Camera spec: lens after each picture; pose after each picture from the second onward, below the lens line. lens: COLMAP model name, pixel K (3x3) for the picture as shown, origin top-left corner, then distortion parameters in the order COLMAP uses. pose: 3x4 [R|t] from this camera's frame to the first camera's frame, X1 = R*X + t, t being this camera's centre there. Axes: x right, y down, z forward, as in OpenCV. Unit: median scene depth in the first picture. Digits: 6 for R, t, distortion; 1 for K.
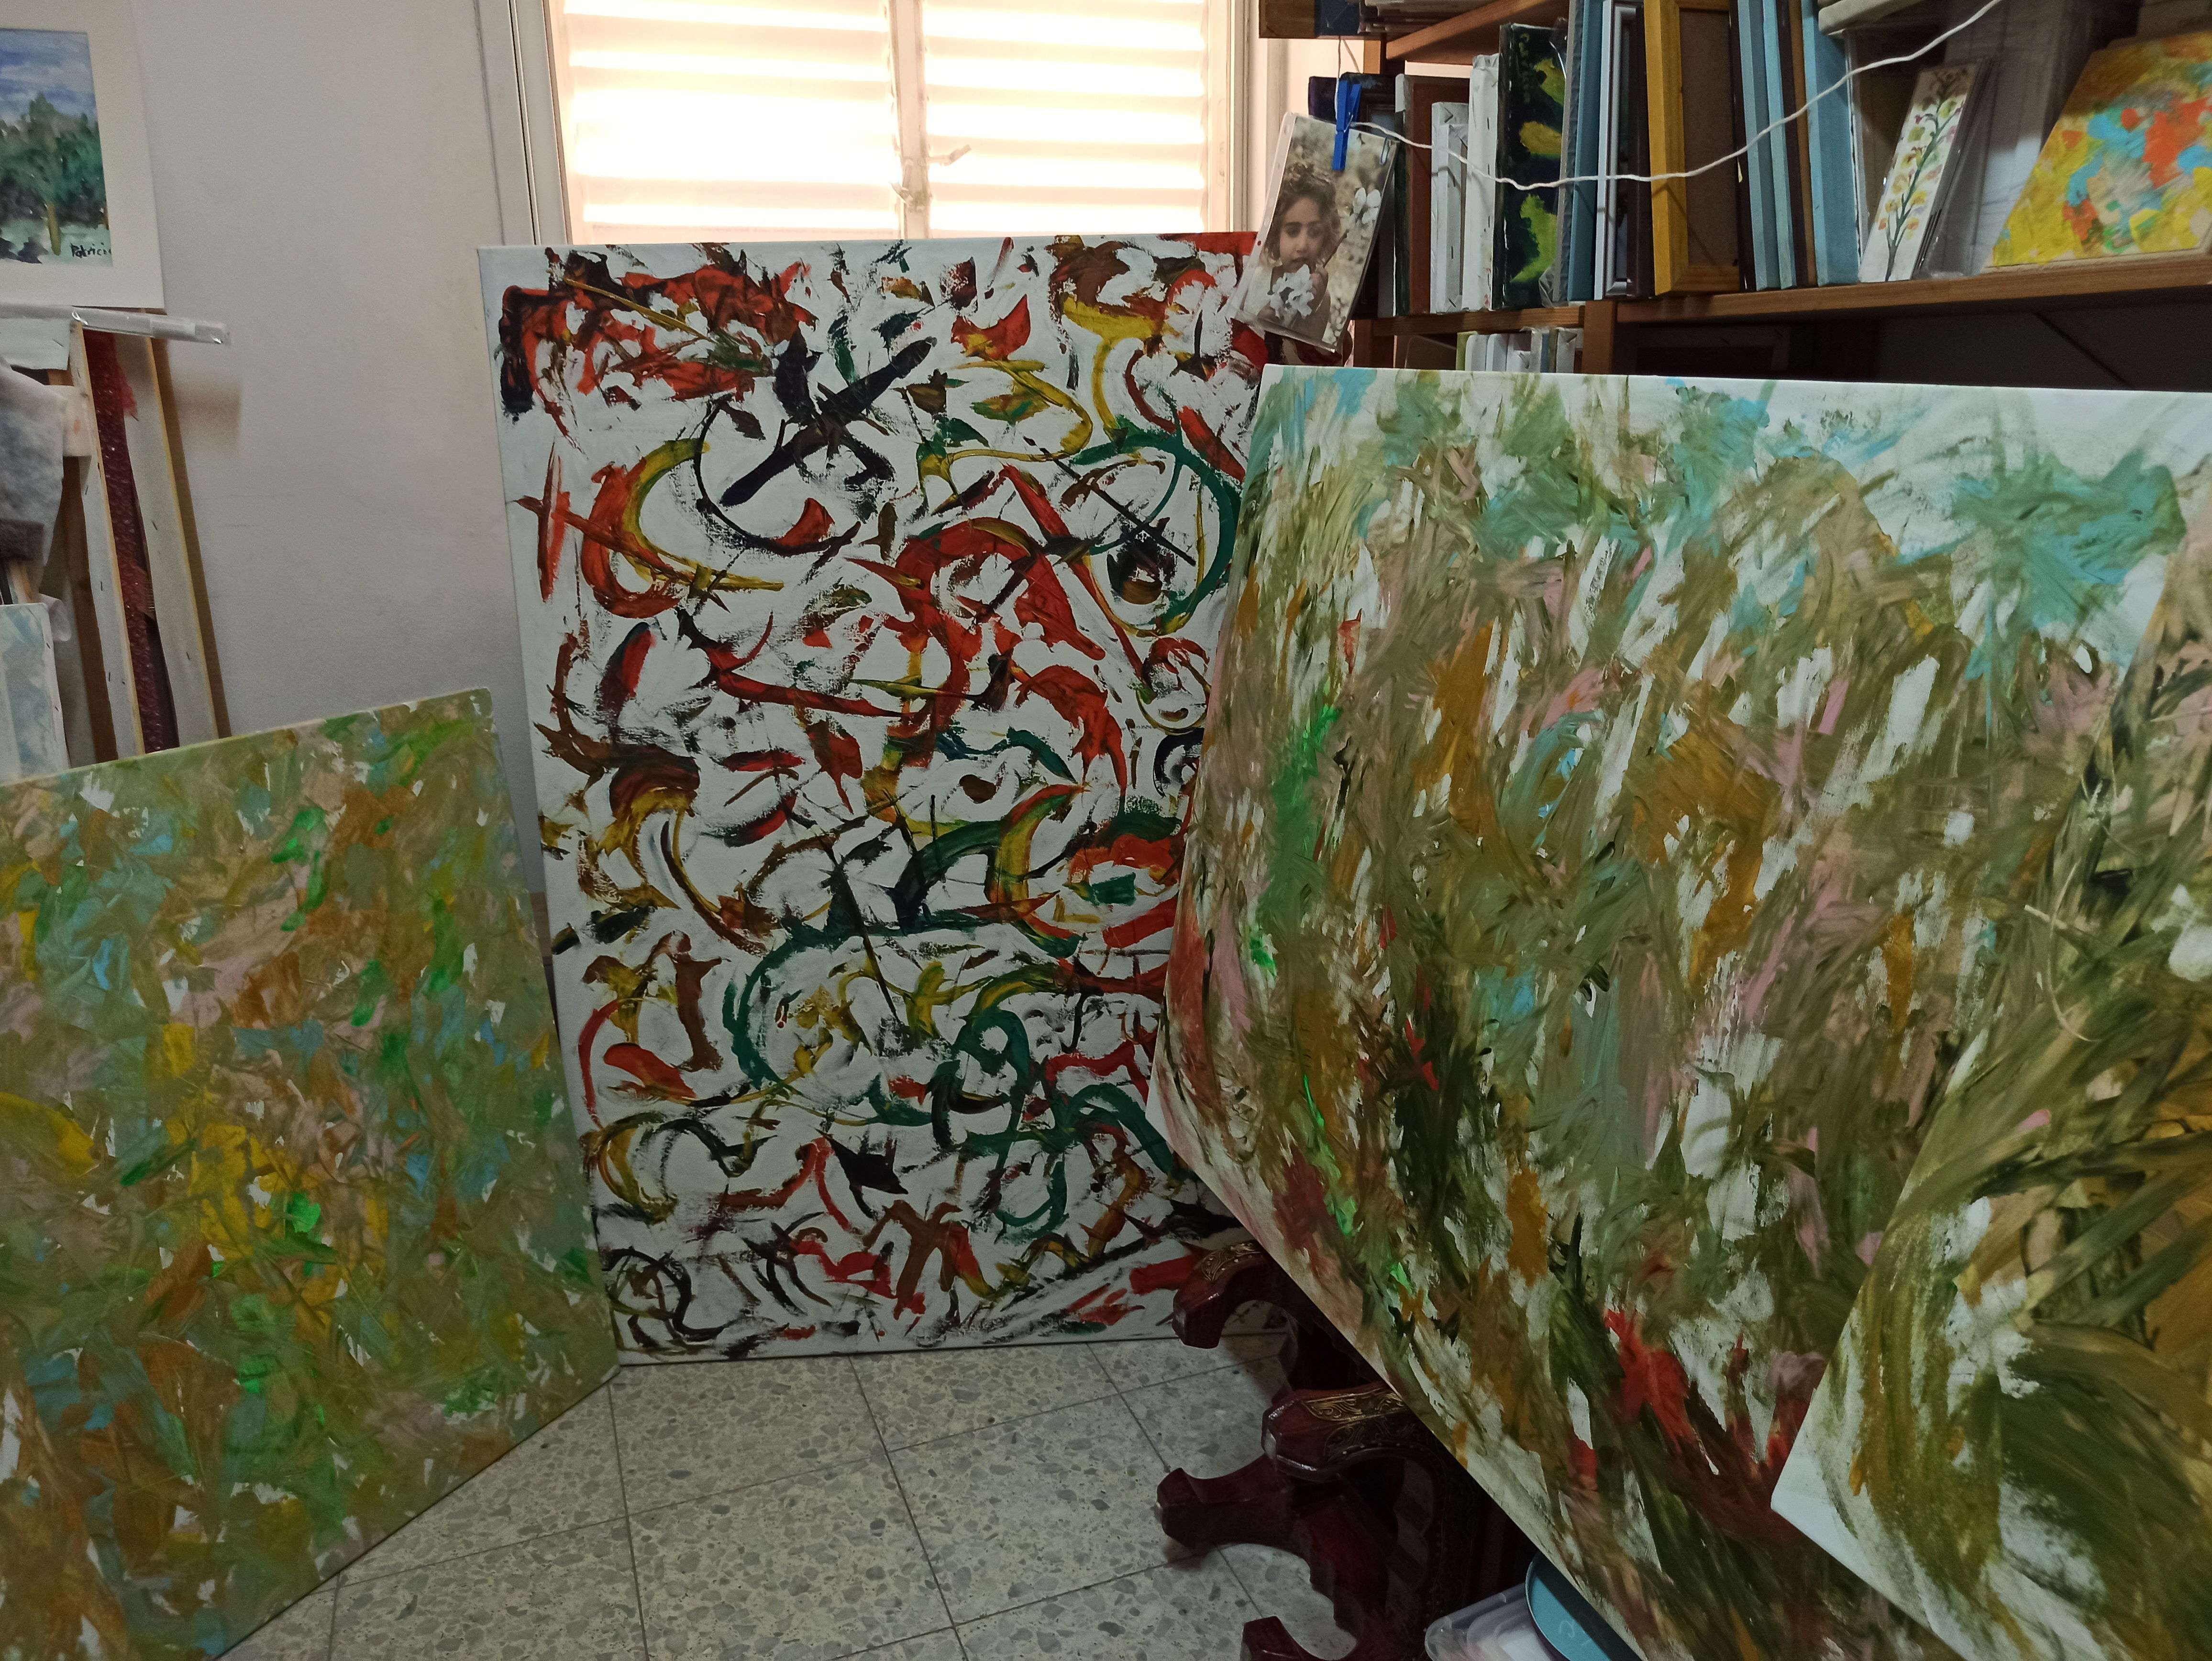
lens RADIAL K [[1635.2, 0, 1098.7], [0, 1635.2, 824.3], [0, 0, 1]] dist [0.061117, -0.063821]
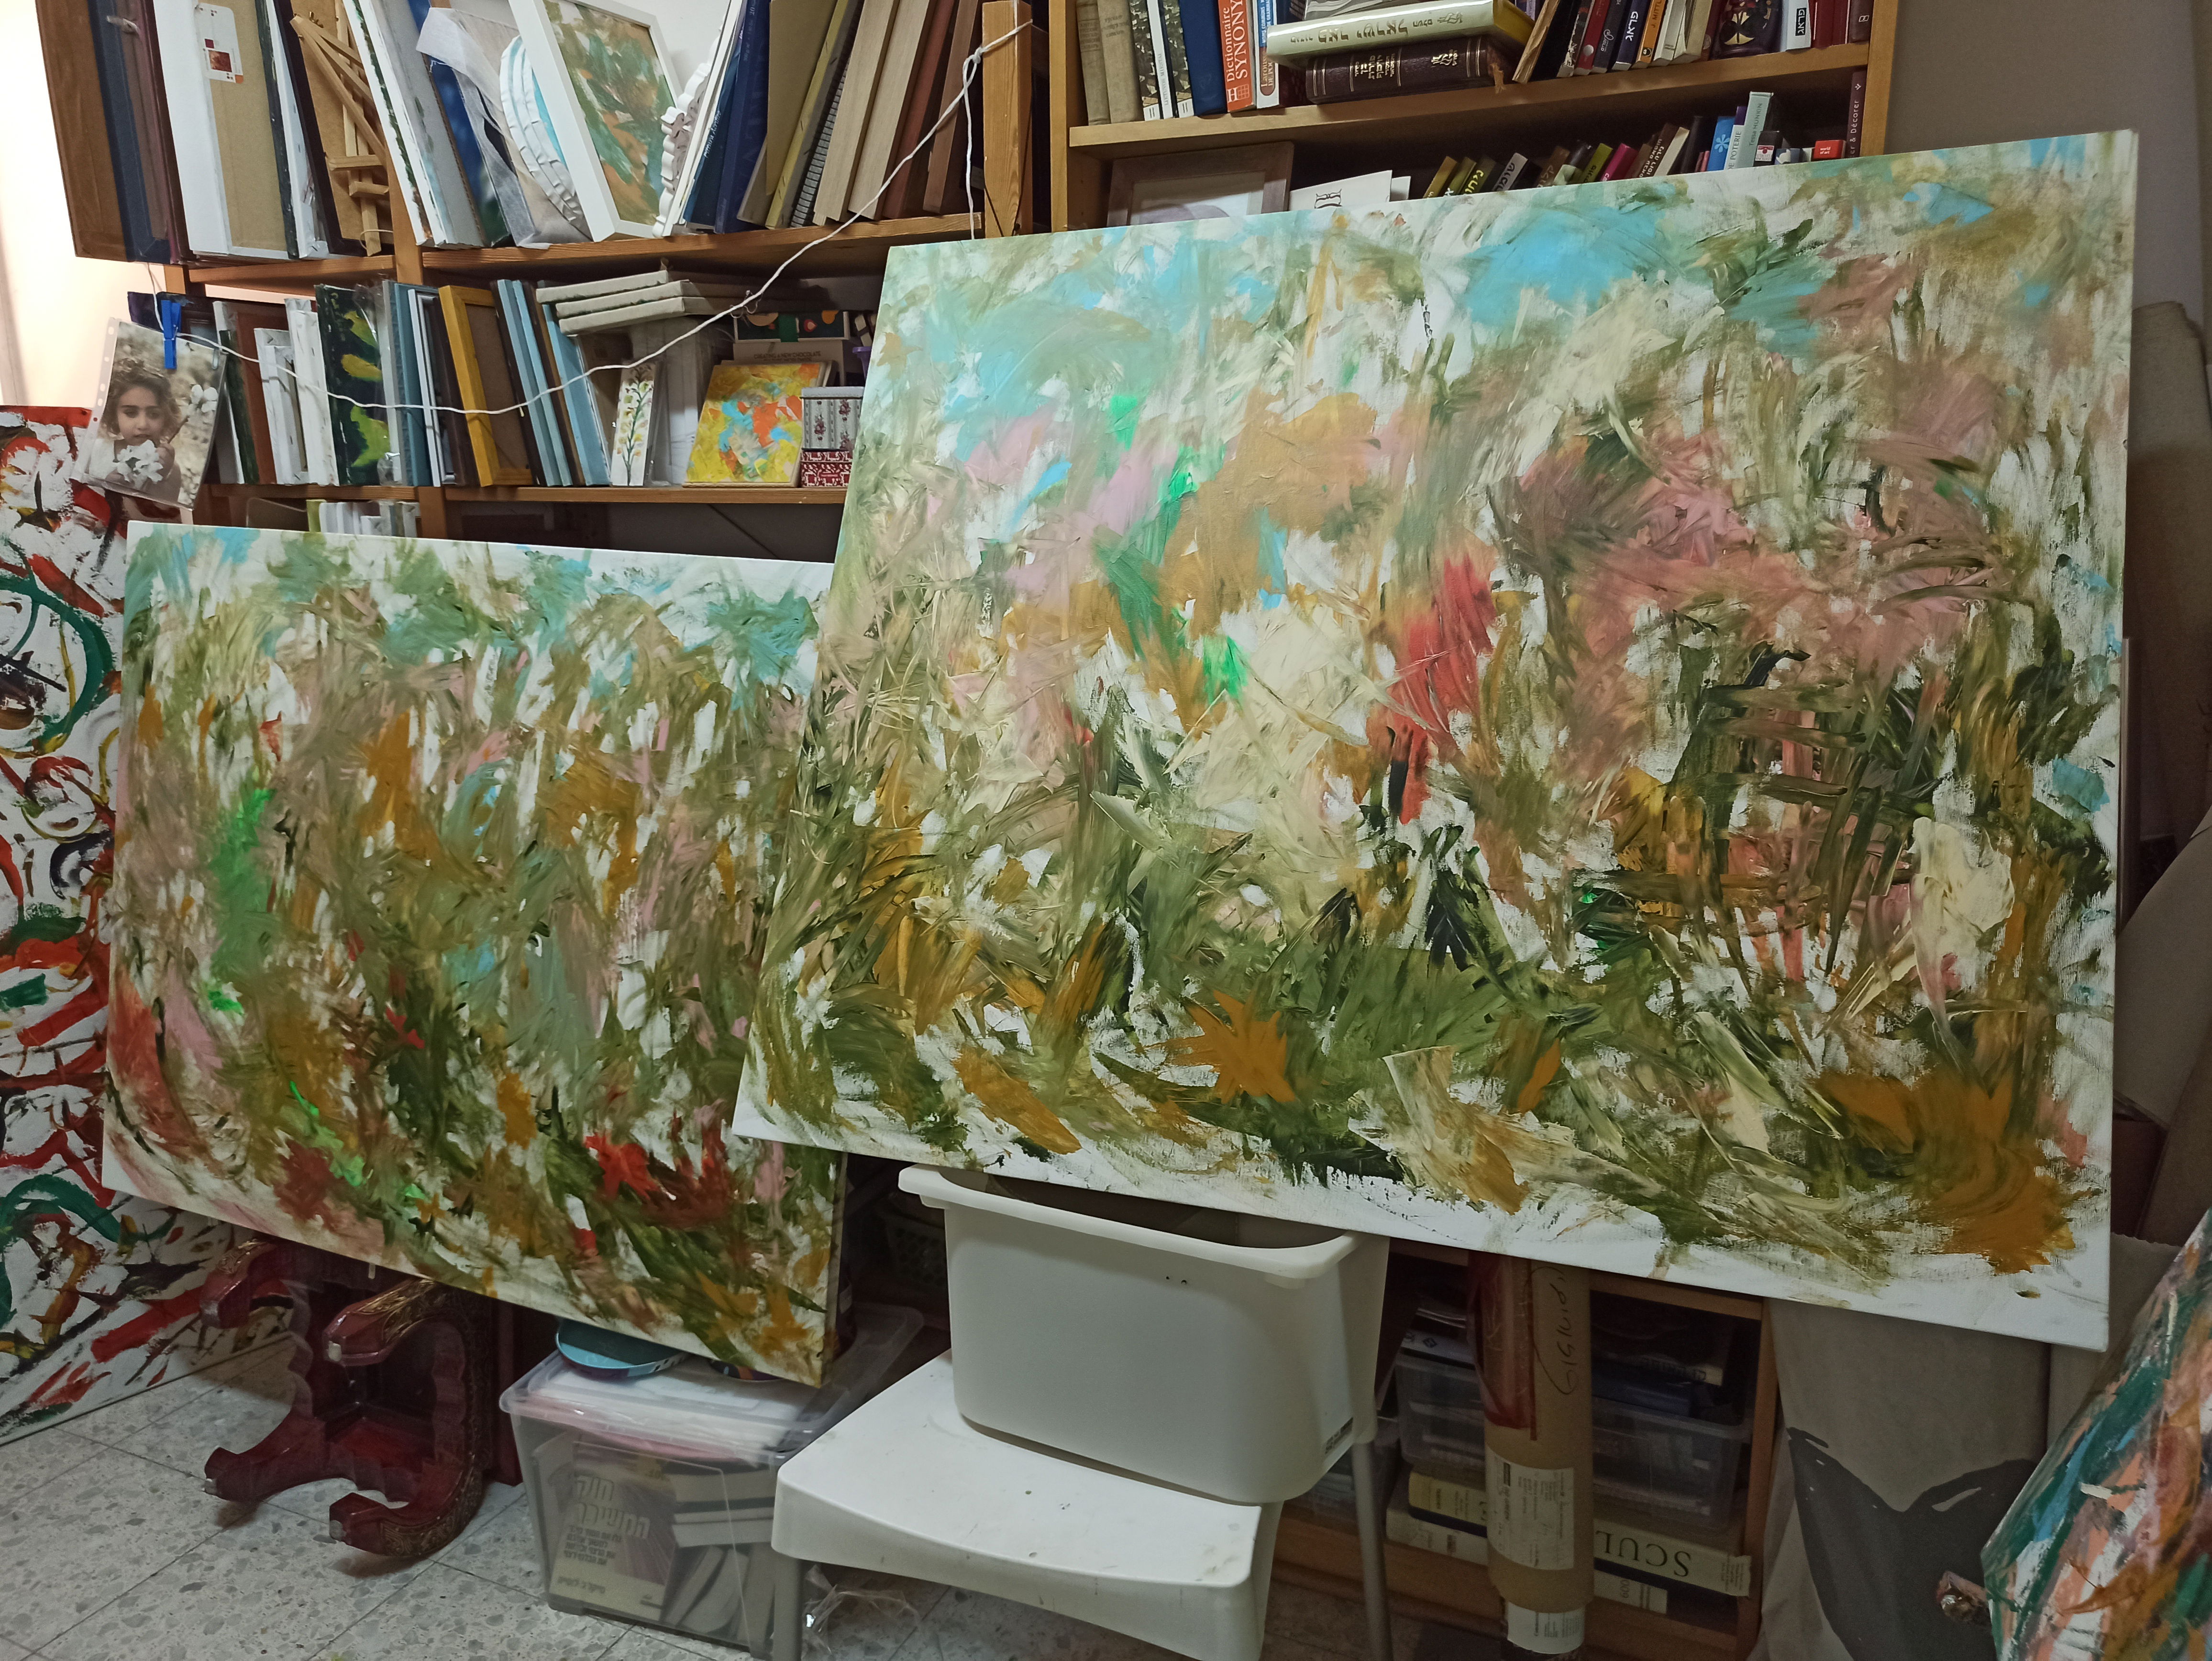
lens RADIAL K [[1635.2, 0, 1098.7], [0, 1635.2, 824.3], [0, 0, 1]] dist [0.061117, -0.063821]
pose [[0.710054, -0.132813, 0.691509, -0.285072], [0.175876, 0.984376, 0.008469, 0.057145], [-0.681829, 0.115606, 0.722318, -0.360470]]
